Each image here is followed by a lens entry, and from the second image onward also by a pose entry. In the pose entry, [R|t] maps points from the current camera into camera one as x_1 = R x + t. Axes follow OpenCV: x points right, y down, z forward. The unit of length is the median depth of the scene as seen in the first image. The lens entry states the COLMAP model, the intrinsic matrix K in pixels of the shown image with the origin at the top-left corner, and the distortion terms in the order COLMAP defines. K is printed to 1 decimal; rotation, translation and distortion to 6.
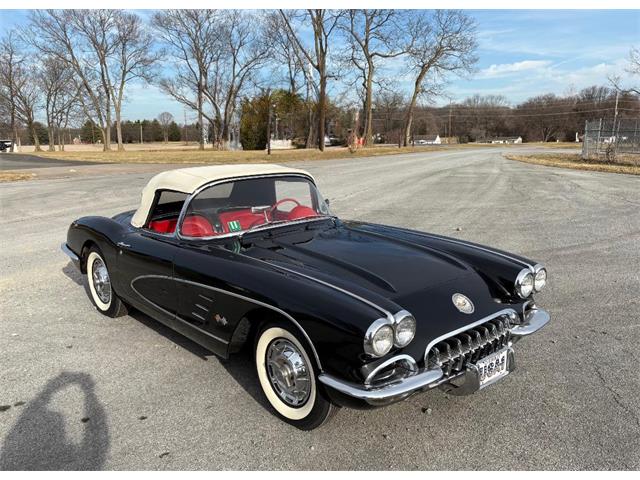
lens RADIAL K [[559.9, 0, 320.9], [0, 559.9, 272.9], [0, 0, 1]] dist [0.024552, 0.006183]
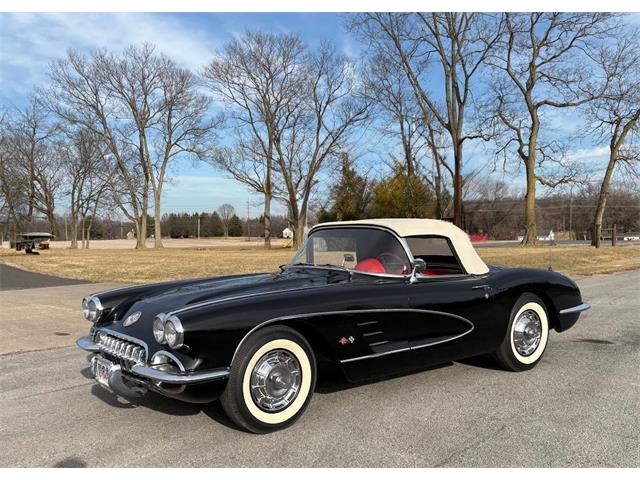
lens RADIAL K [[601.9, 0, 309.7], [0, 601.9, 298.0], [0, 0, 1]] dist [0.038515, -0.016020]
pose [[0.991623, 0.017099, -0.128027, -0.068888], [-0.033387, 0.991446, -0.126177, -0.072296], [0.124774, 0.129394, 0.983712, 0.305177]]
